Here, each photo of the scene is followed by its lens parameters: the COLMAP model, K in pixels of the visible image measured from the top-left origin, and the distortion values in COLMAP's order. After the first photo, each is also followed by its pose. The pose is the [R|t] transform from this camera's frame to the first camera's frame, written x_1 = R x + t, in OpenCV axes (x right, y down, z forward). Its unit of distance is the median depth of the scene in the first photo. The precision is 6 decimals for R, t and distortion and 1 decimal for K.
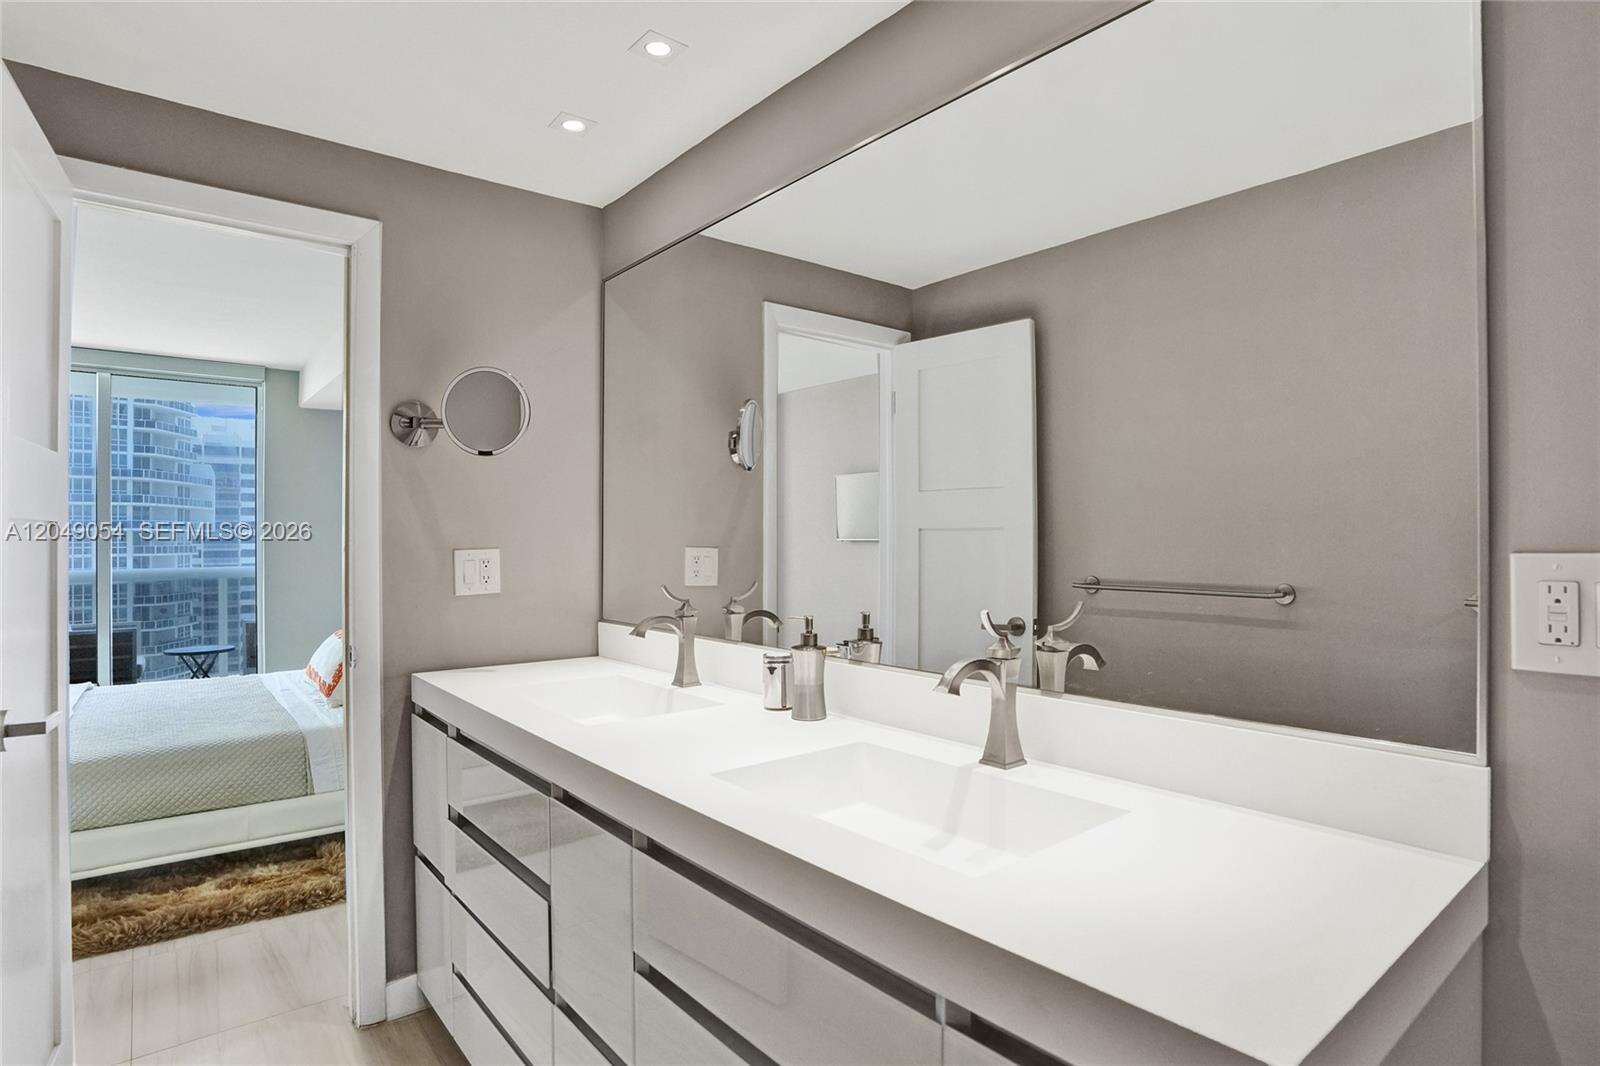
lens RADIAL K [[776.7, 0, 804.2], [0, 776.7, 530.4], [0, 0, 1]] dist [-0.072831, 0.029892]
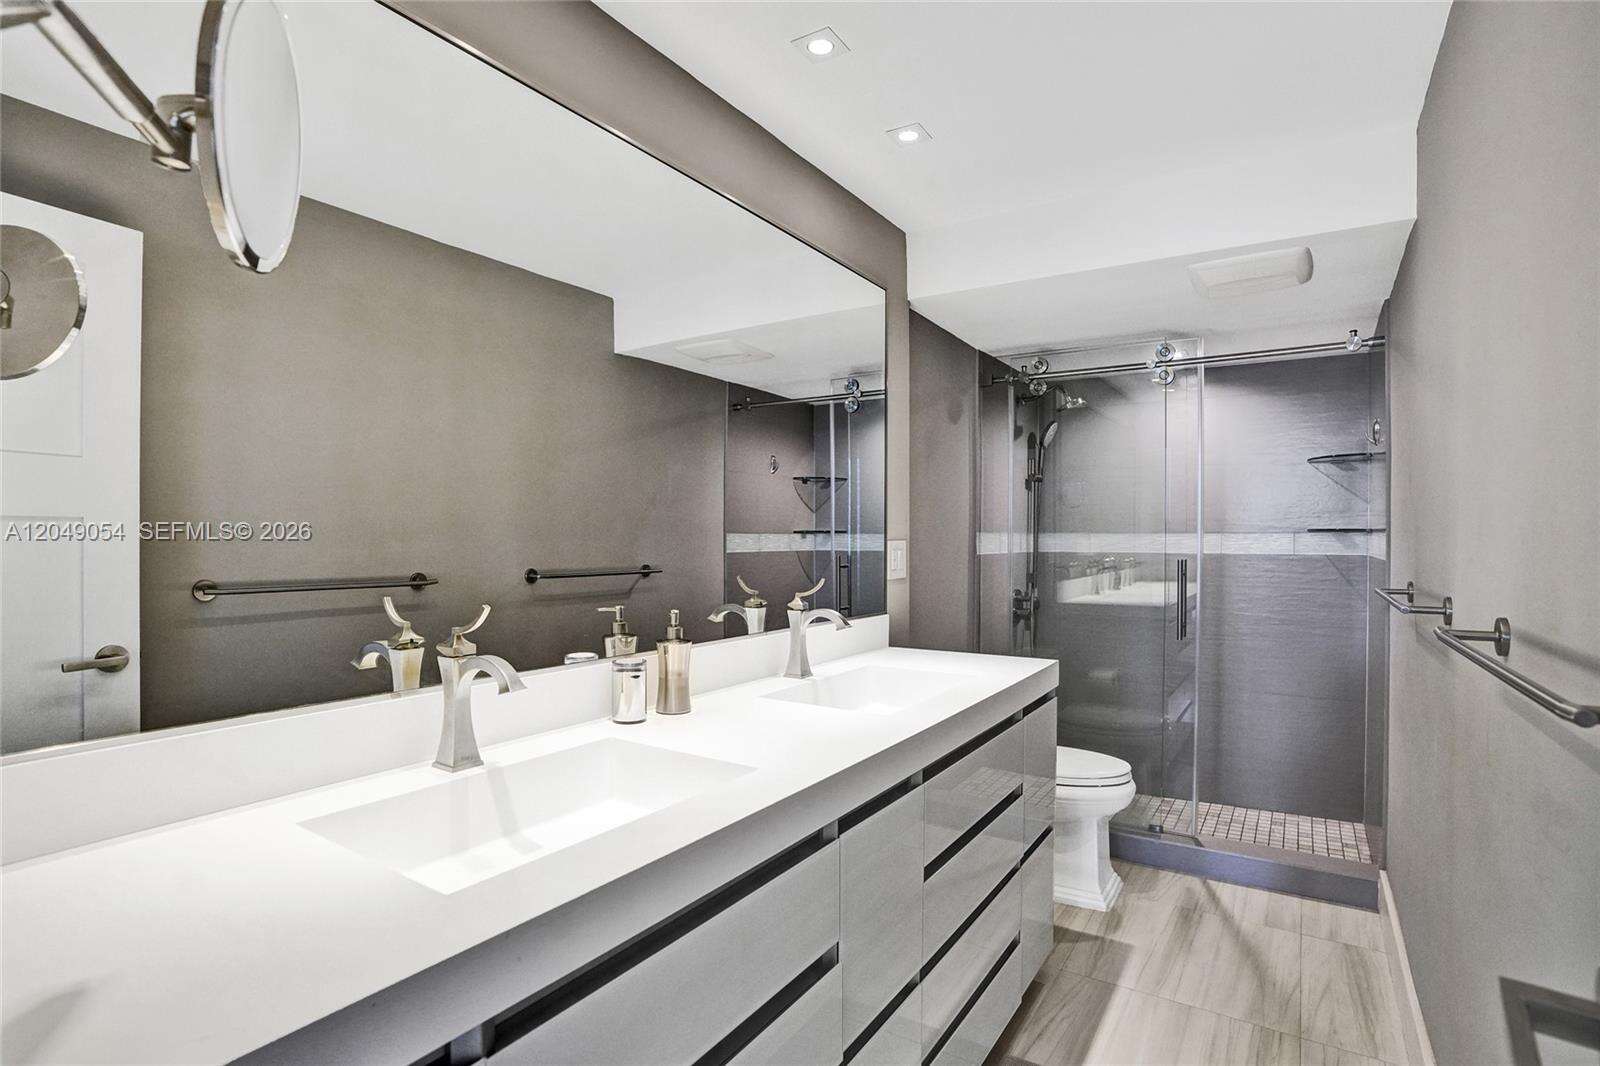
lens RADIAL K [[776.7, 0, 804.2], [0, 776.7, 530.4], [0, 0, 1]] dist [-0.072831, 0.029892]
pose [[-0.270122, 0.008767, 0.962786, -0.569876], [-0.011481, 0.999858, -0.012326, 0.011017], [-0.962758, -0.014383, -0.269983, 0.628807]]
